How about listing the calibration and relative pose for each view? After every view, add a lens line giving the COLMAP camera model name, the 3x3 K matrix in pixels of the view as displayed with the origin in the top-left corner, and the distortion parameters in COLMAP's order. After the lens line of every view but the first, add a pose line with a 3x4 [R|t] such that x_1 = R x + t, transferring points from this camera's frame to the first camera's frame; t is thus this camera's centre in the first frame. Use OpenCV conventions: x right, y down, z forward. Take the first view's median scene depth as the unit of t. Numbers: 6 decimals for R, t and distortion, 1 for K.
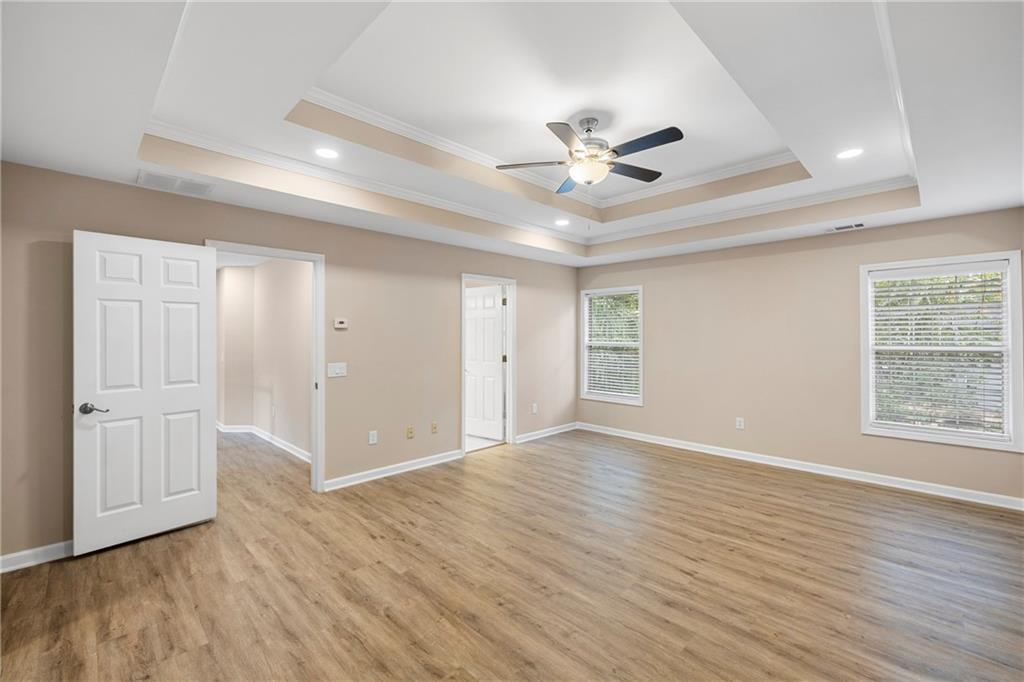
lens RADIAL K [[429.3, 0, 518.0], [0, 429.3, 334.7], [0, 0, 1]] dist [0.002456, -0.000985]
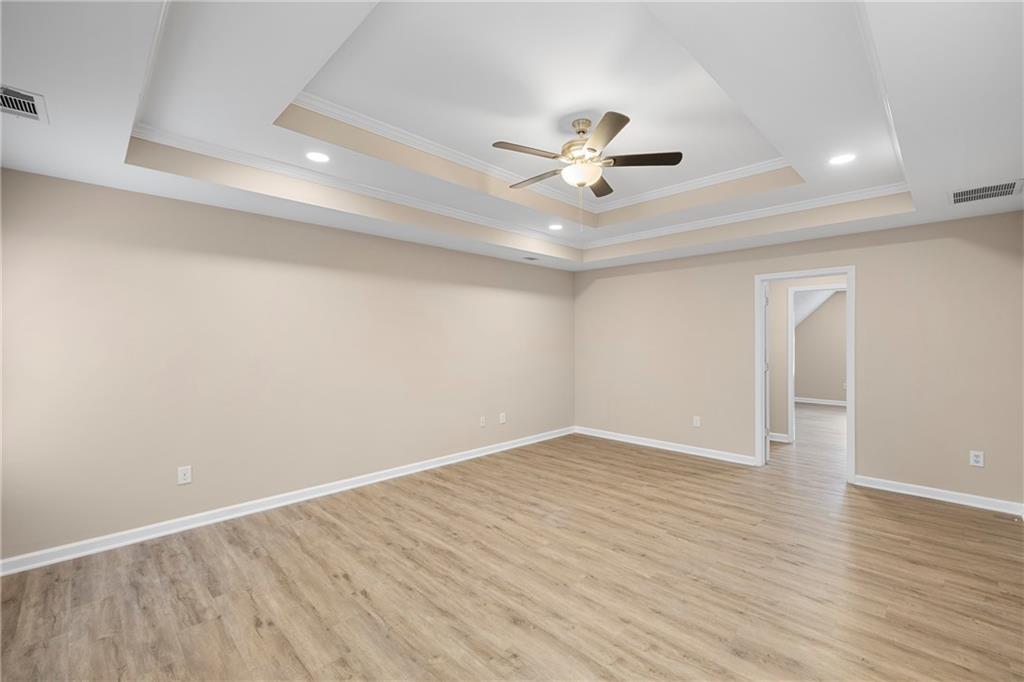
lens RADIAL K [[429.3, 0, 509.6], [0, 429.3, 344.9], [0, 0, 1]] dist [0.002456, -0.000985]
pose [[-0.999804, -0.000227, 0.019779, 0.324520], [-0.000044, 0.999957, 0.009240, 0.000858], [-0.019780, 0.009237, -0.999762, 2.054196]]
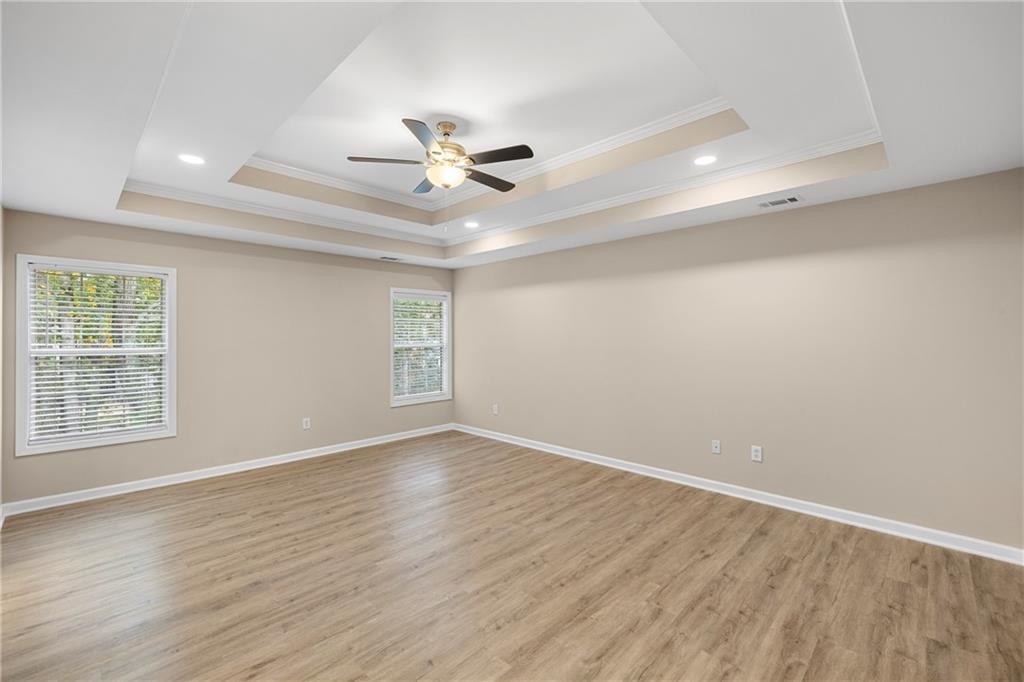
lens RADIAL K [[429.3, 0, 515.9], [0, 429.3, 336.8], [0, 0, 1]] dist [0.002456, -0.000985]
pose [[-0.001768, 0.000724, 0.999998, -0.871586], [0.000194, 1.000000, -0.000724, 0.001511], [-0.999998, 0.000193, -0.001768, 0.866575]]
